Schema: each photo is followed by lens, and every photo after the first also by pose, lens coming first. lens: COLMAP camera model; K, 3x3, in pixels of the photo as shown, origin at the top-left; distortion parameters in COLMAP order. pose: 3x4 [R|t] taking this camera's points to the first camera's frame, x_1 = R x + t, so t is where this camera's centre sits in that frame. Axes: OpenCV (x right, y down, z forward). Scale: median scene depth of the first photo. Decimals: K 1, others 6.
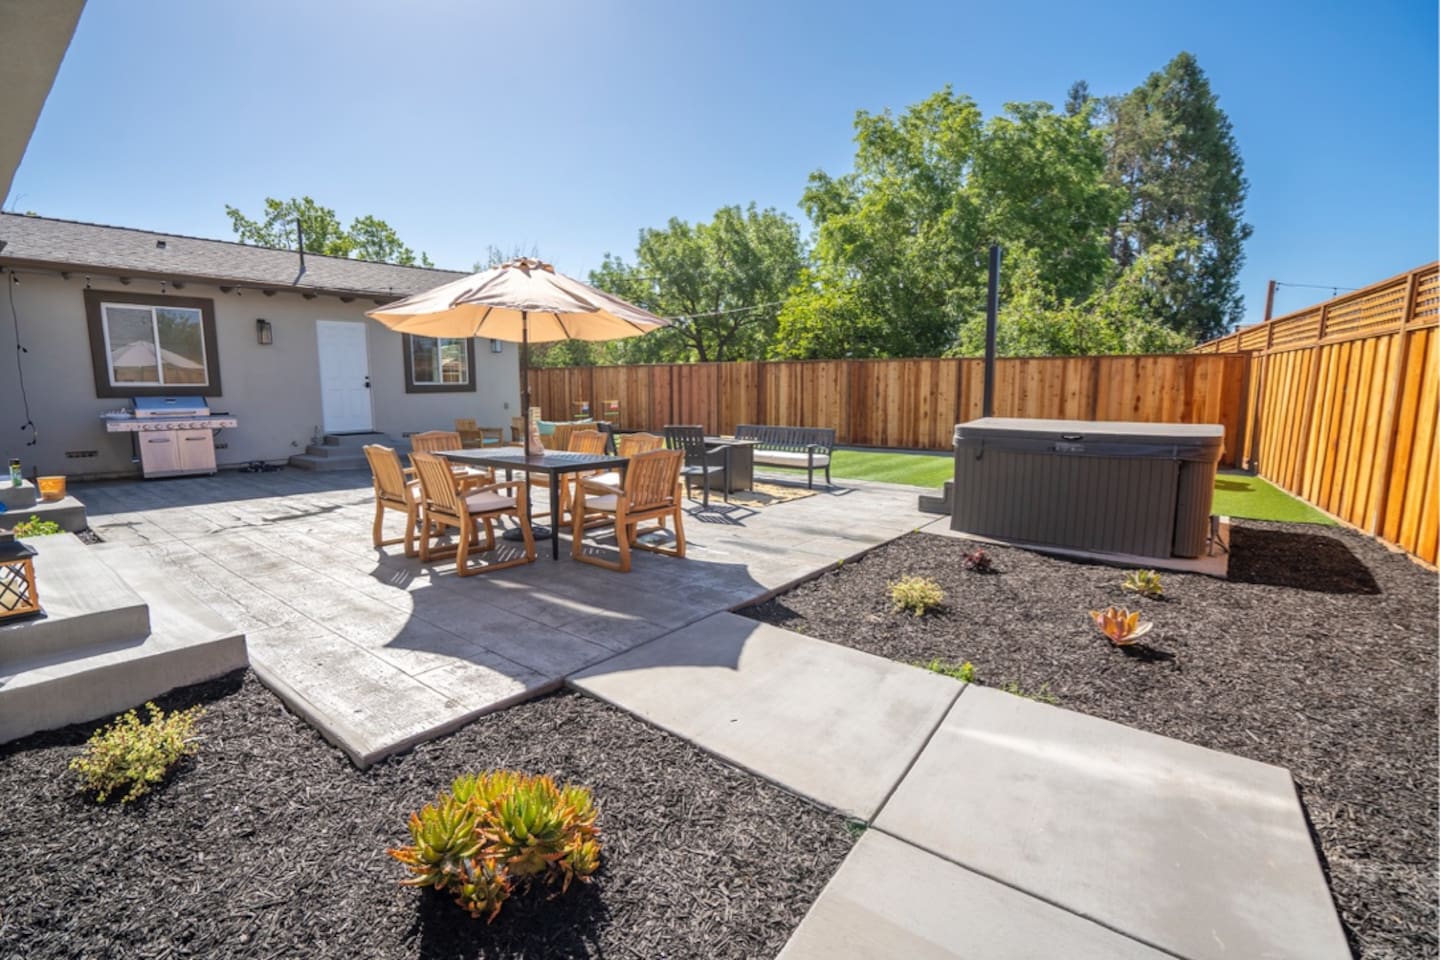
lens RADIAL K [[667.5, 0, 719.2], [0, 667.5, 483.2], [0, 0, 1]] dist [-0.077354, 0.037136]
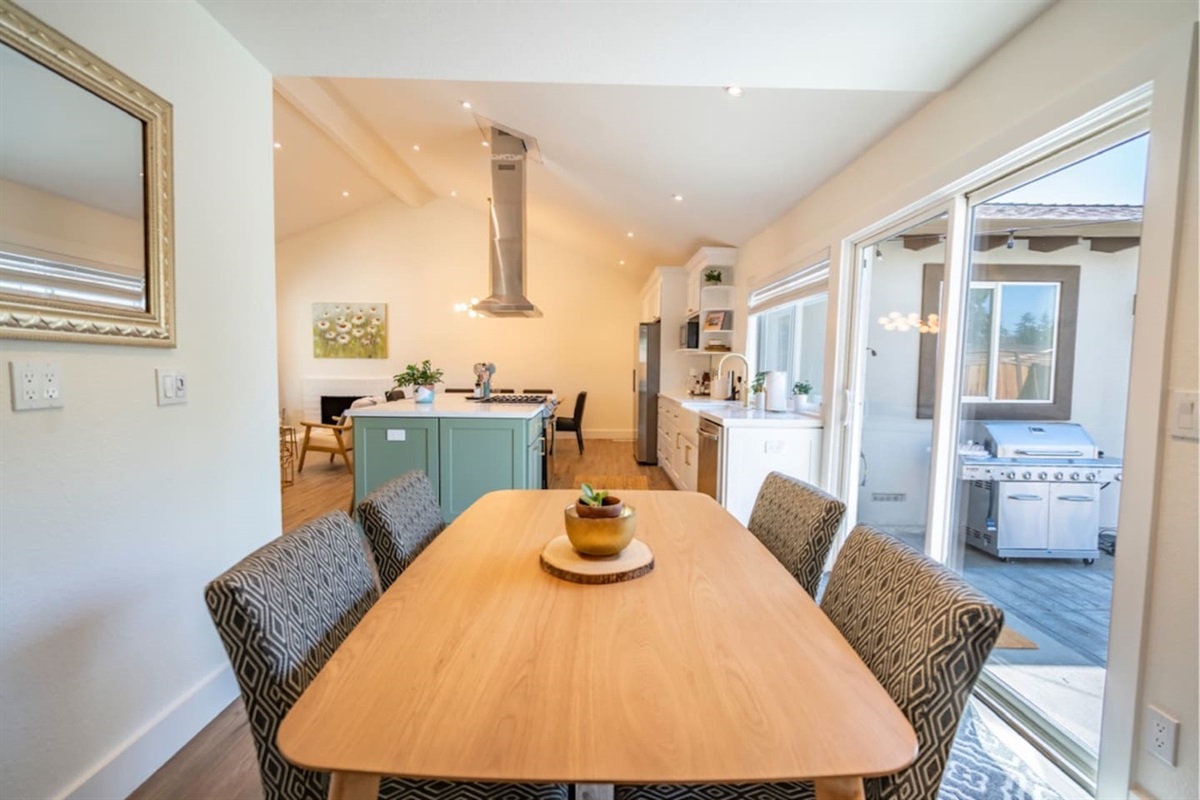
lens RADIAL K [[539.5, 0, 600.0], [0, 539.5, 400.0], [0, 0, 1]] dist [-0.001454, 0.000225]
pose [[0.635285, 0.053816, -0.770400, -0.735661], [-0.125124, 0.991561, -0.033914, -0.089340], [0.762074, 0.117941, 0.636658, 0.363016]]
